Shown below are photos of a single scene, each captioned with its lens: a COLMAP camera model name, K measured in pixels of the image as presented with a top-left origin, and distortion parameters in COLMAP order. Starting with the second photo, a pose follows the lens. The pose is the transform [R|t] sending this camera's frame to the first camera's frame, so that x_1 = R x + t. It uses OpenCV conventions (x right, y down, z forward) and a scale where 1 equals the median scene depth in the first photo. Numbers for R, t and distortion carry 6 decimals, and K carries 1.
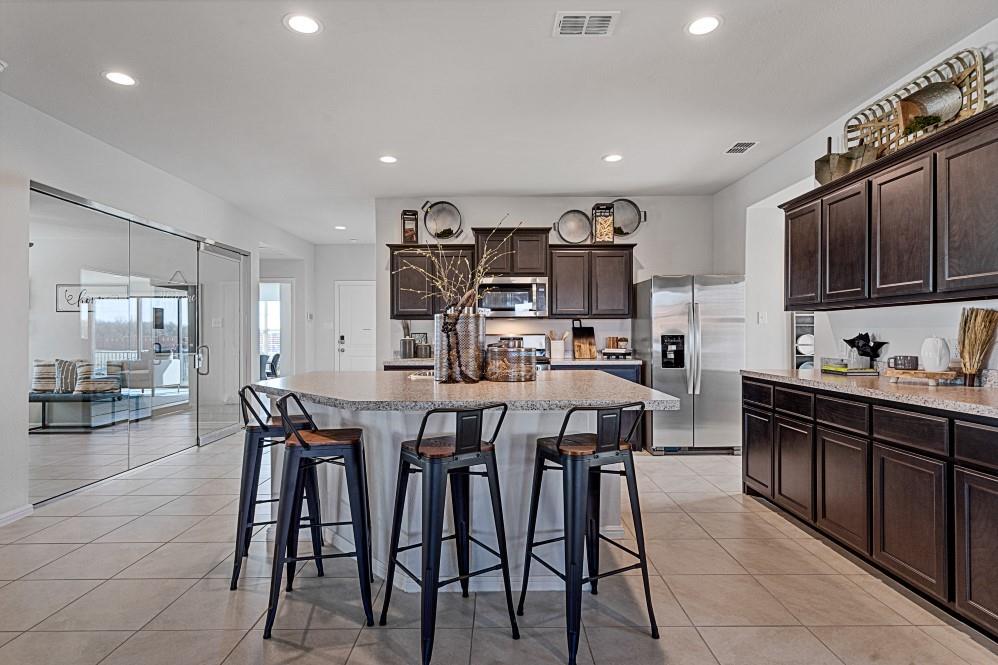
lens RADIAL K [[517.2, 0, 503.4], [0, 517.2, 332.5], [0, 0, 1]] dist [0.000355, -0.000008]
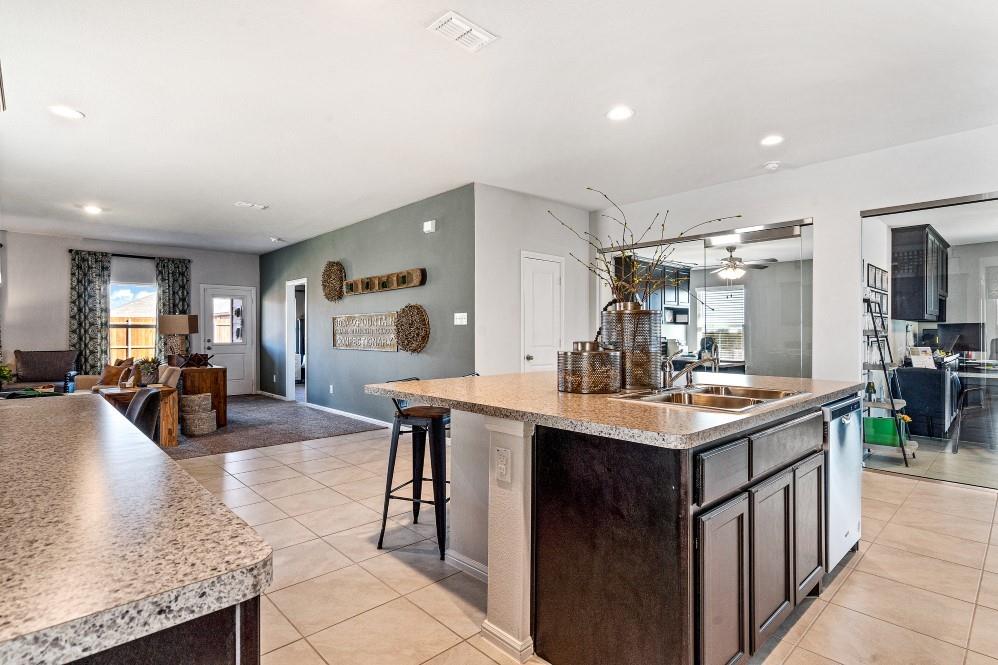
lens RADIAL K [[496.2, 0, 503.0], [0, 496.2, 331.3], [0, 0, 1]] dist [0.003611, 0.000840]
pose [[-0.733030, 0.000929, -0.680196, 0.389007], [0.004797, 0.999981, -0.003804, 0.000794], [0.680179, -0.006051, -0.733021, 0.887067]]
